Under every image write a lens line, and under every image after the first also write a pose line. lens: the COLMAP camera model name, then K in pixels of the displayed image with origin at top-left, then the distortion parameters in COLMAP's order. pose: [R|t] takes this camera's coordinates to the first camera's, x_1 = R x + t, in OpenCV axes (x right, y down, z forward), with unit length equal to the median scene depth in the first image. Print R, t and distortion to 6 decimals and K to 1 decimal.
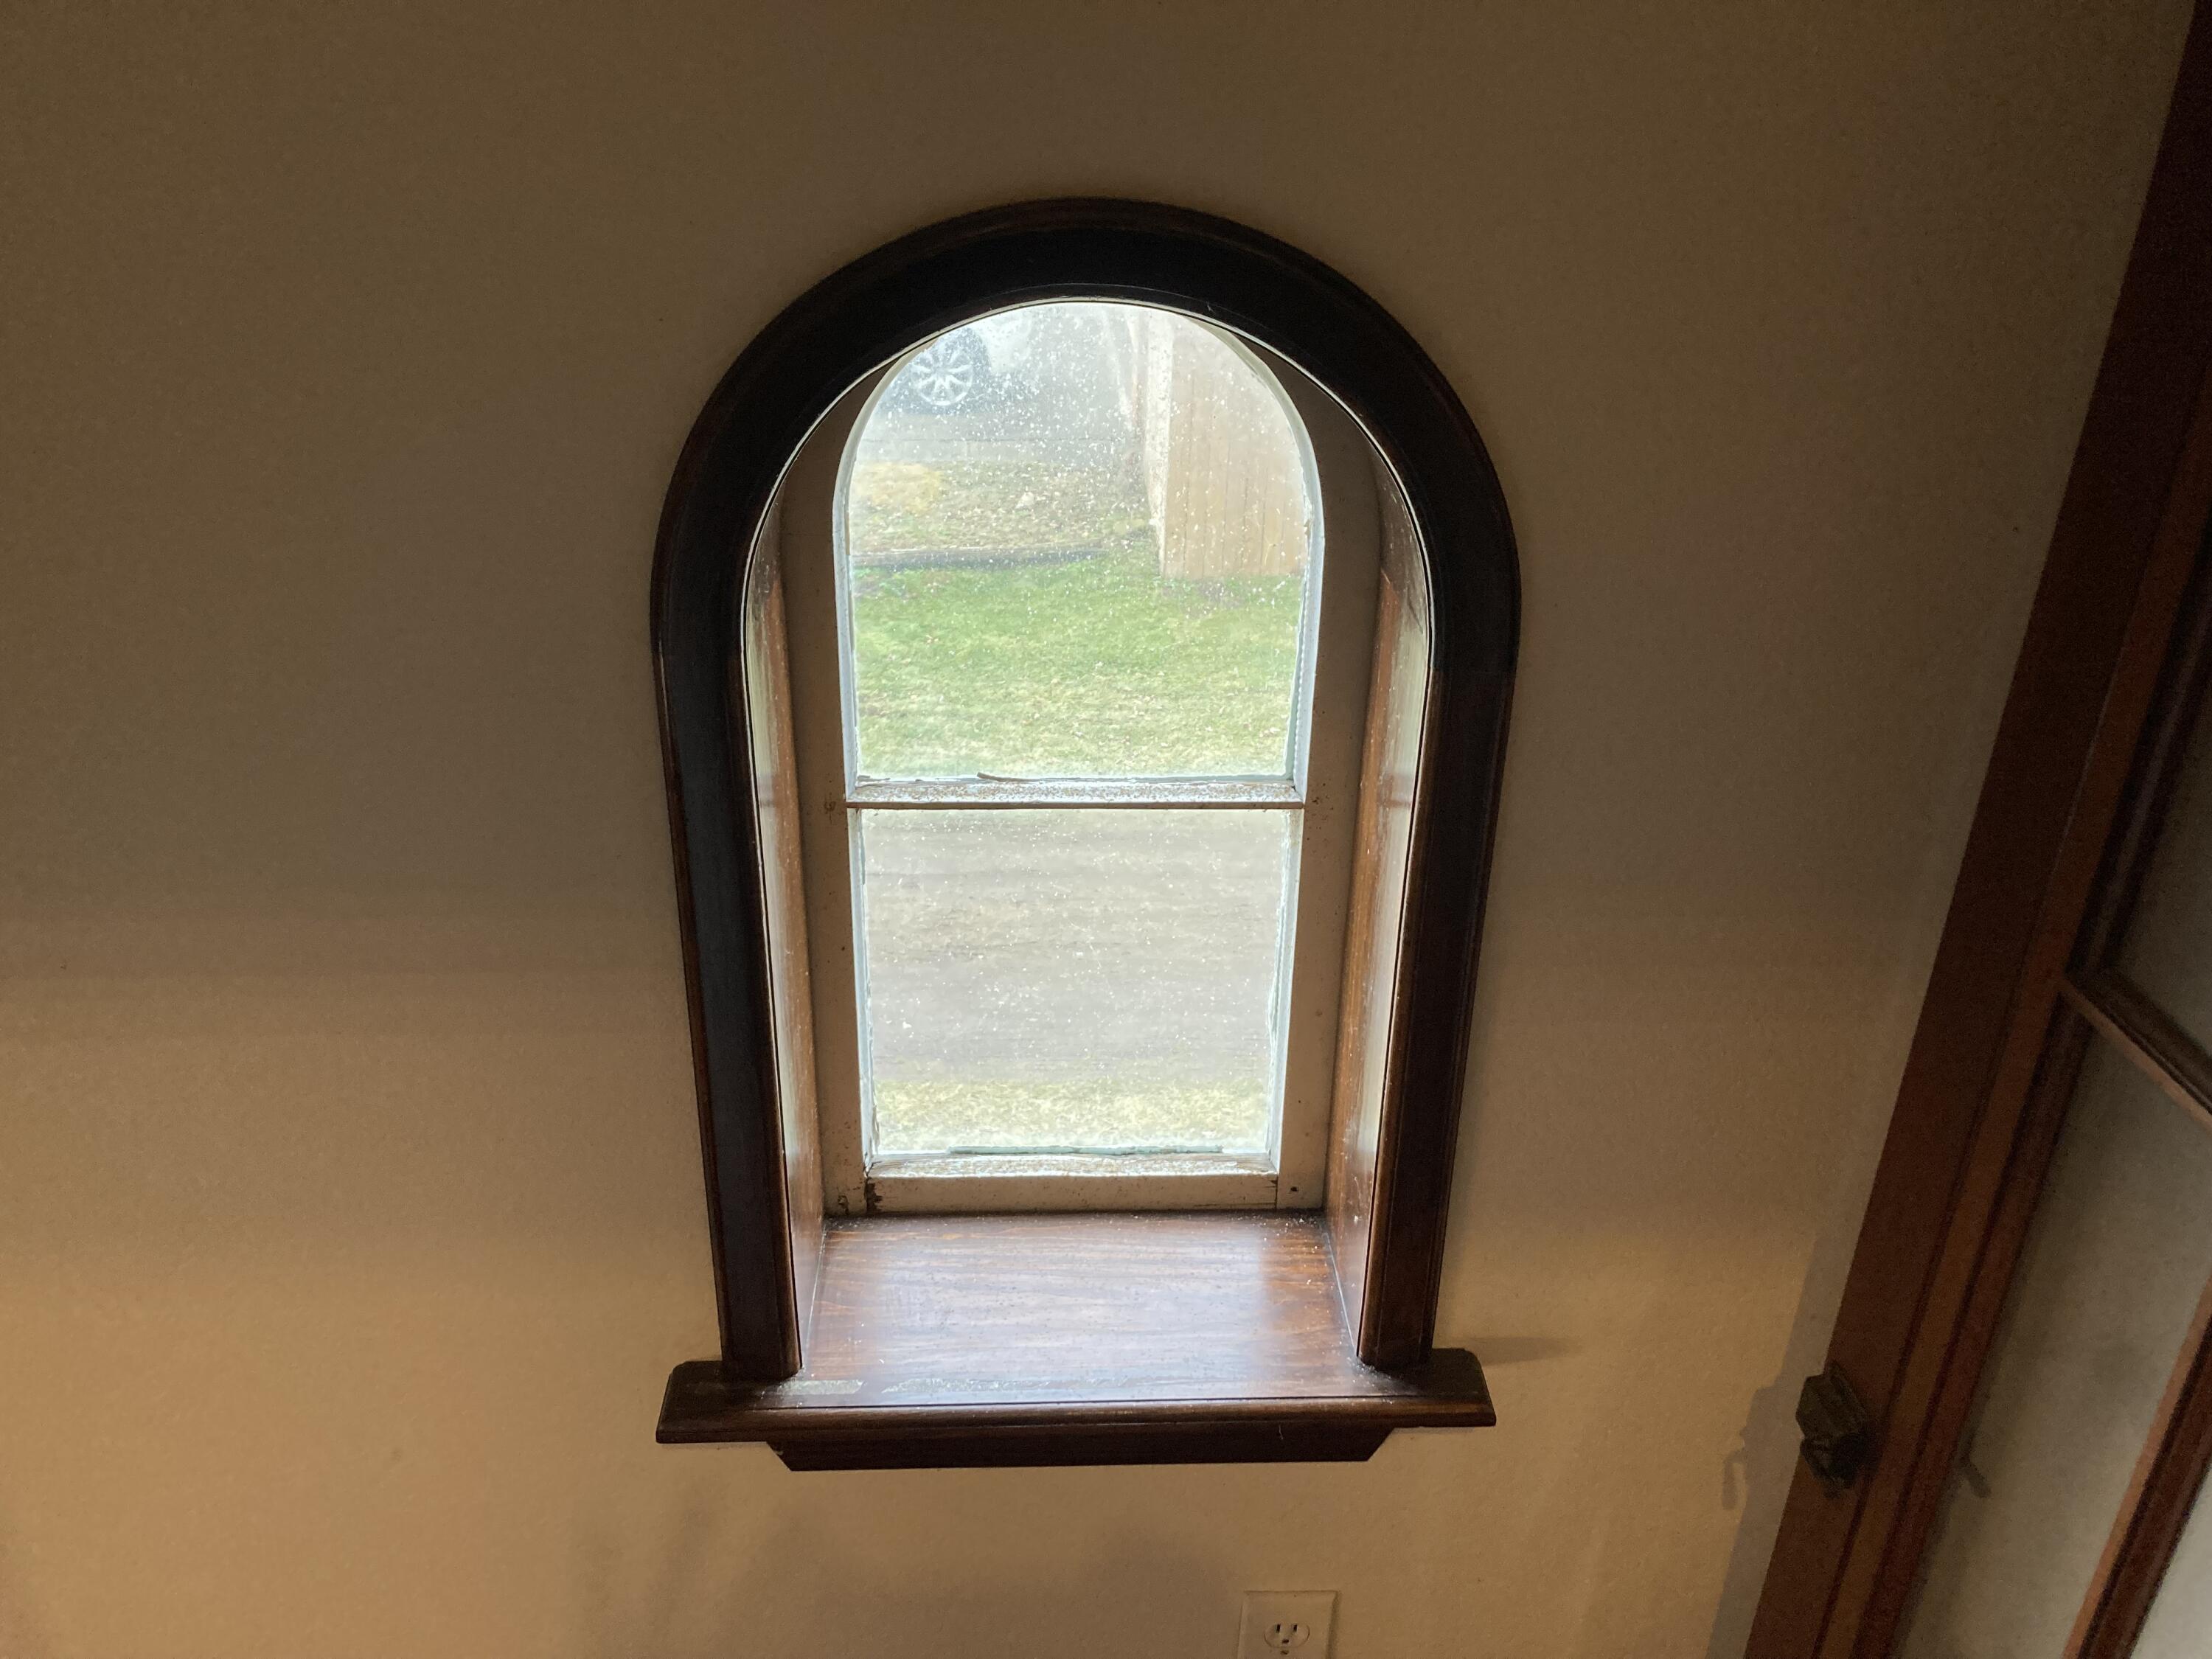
lens RADIAL K [[1799.9, 0, 1103.3], [0, 1799.9, 830.8], [0, 0, 1]] dist [0.046392, -0.069373]
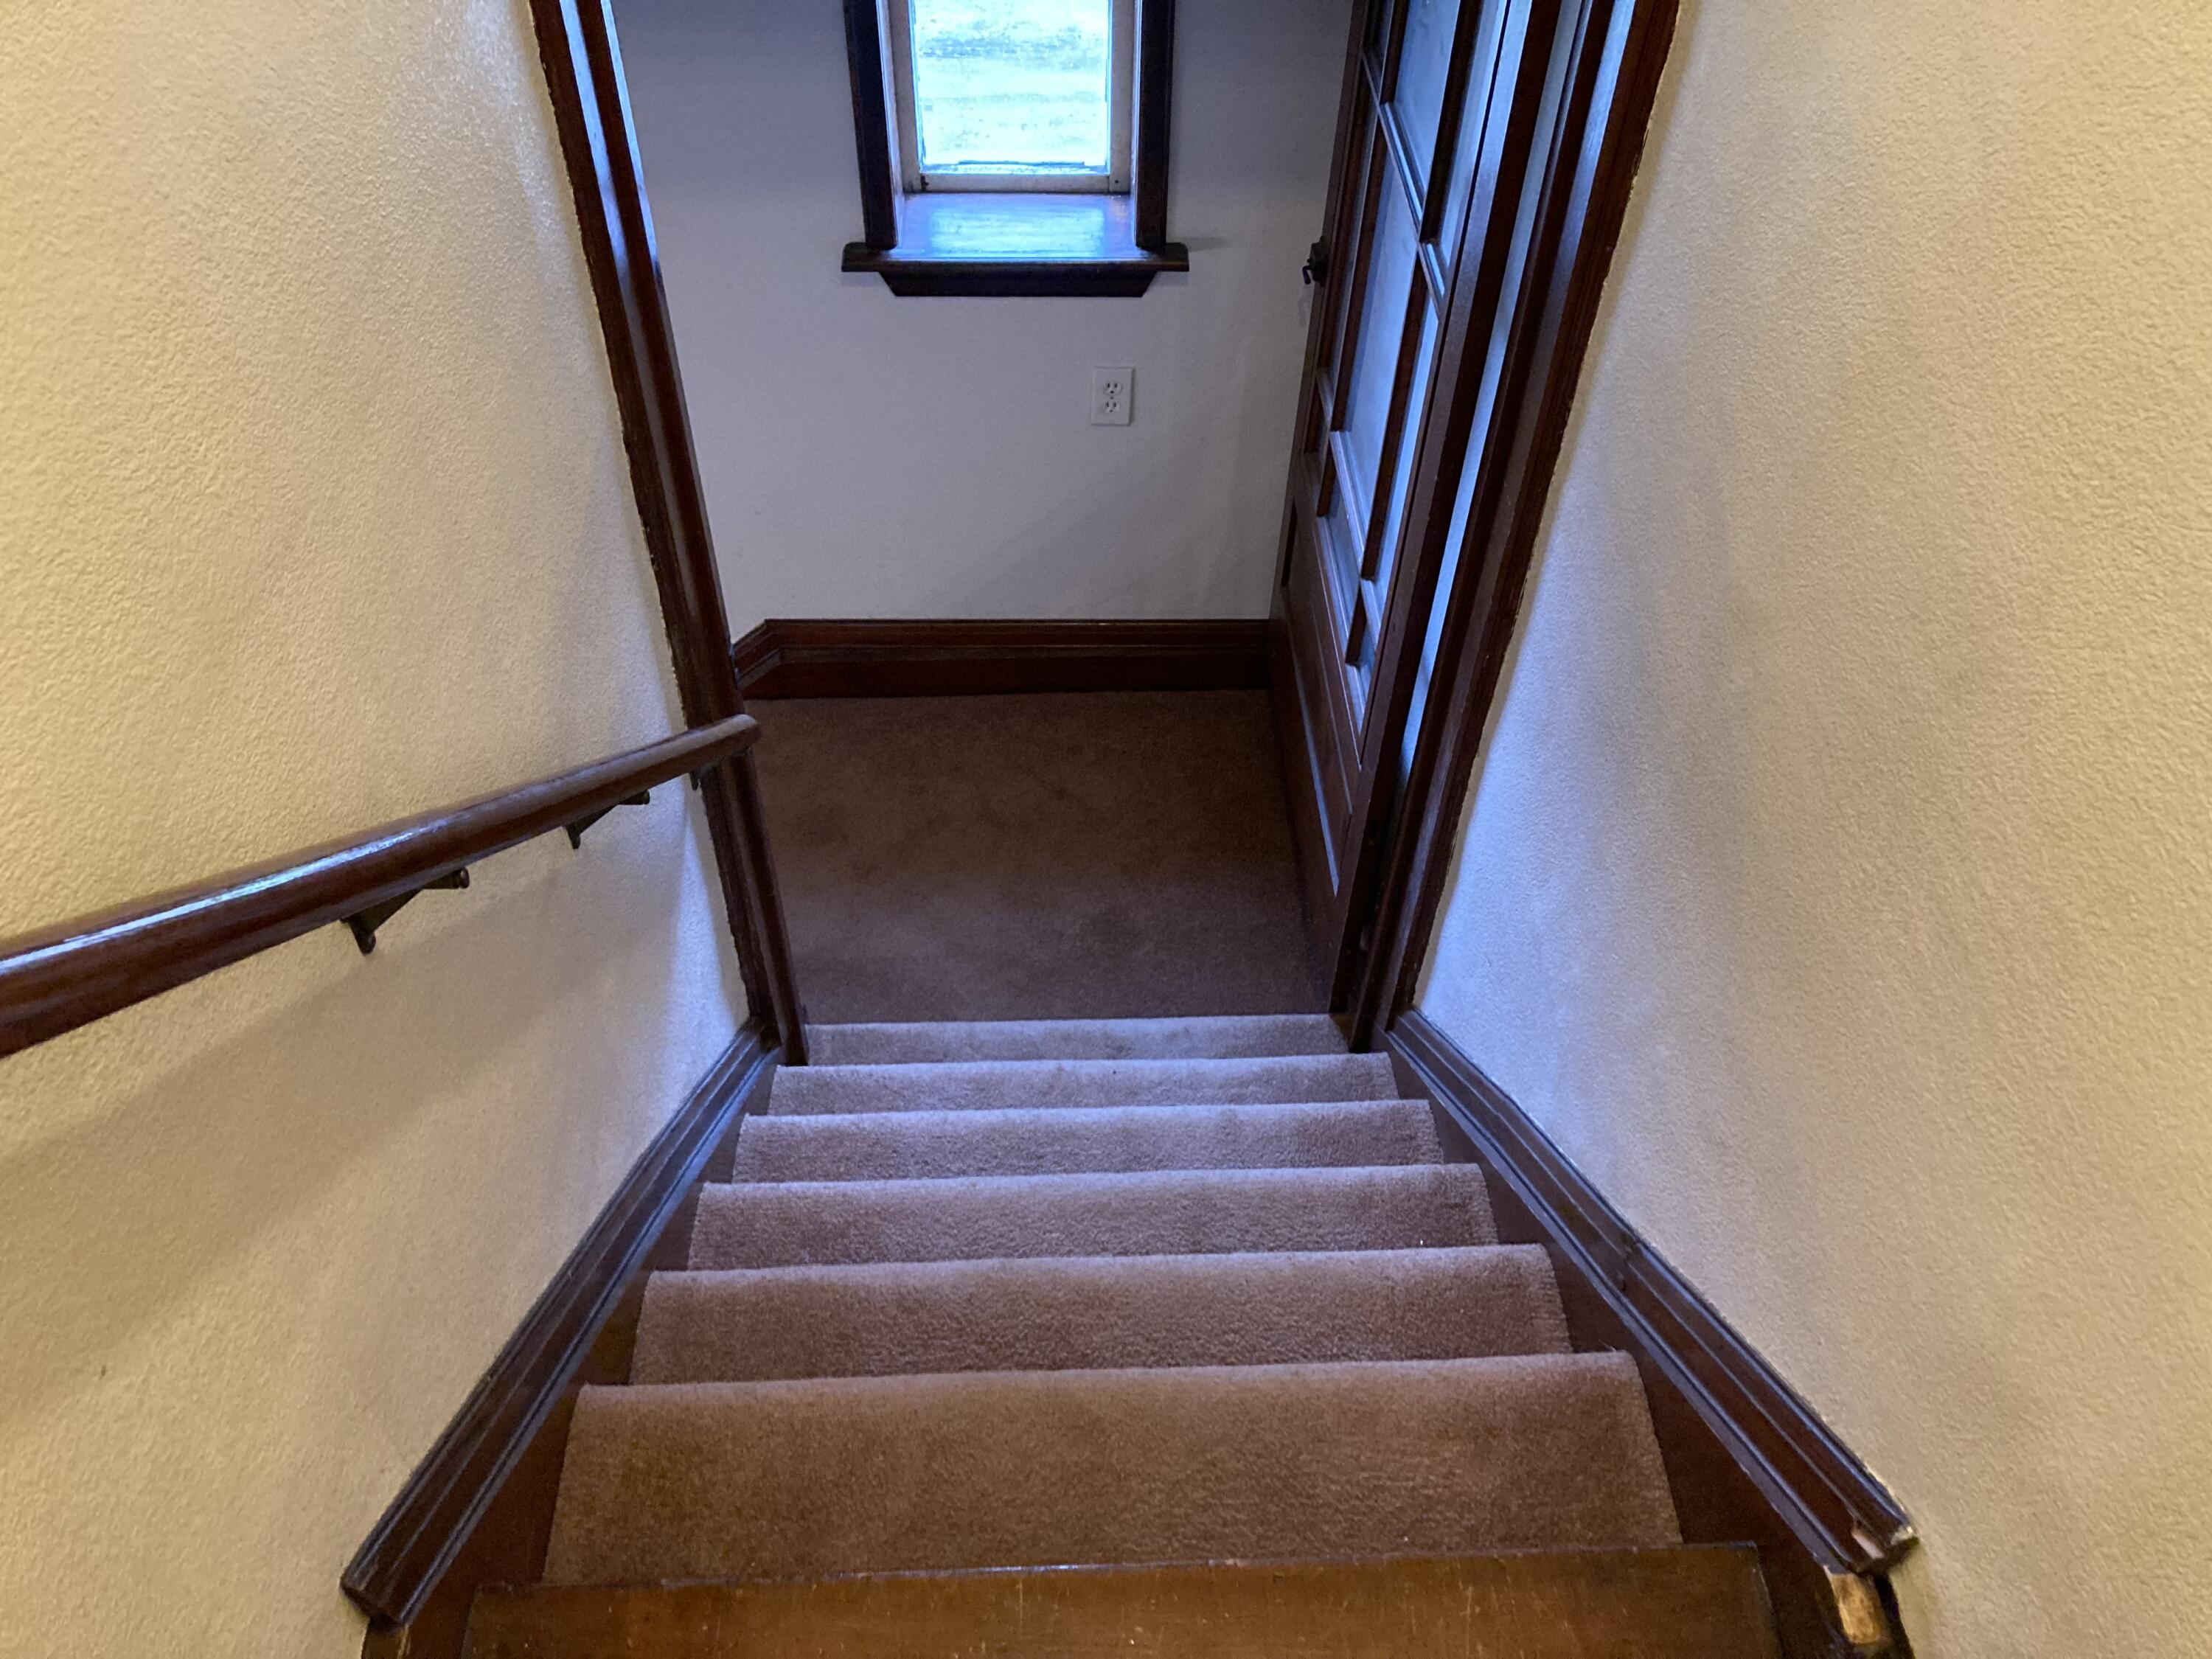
lens RADIAL K [[1799.9, 0, 1106.0], [0, 1799.9, 824.8], [0, 0, 1]] dist [0.046392, -0.069373]
pose [[0.999977, 0.006503, -0.002036, 0.111502], [-0.005254, 0.926113, 0.377210, 0.101782], [0.004338, -0.377191, 0.926125, -1.441331]]
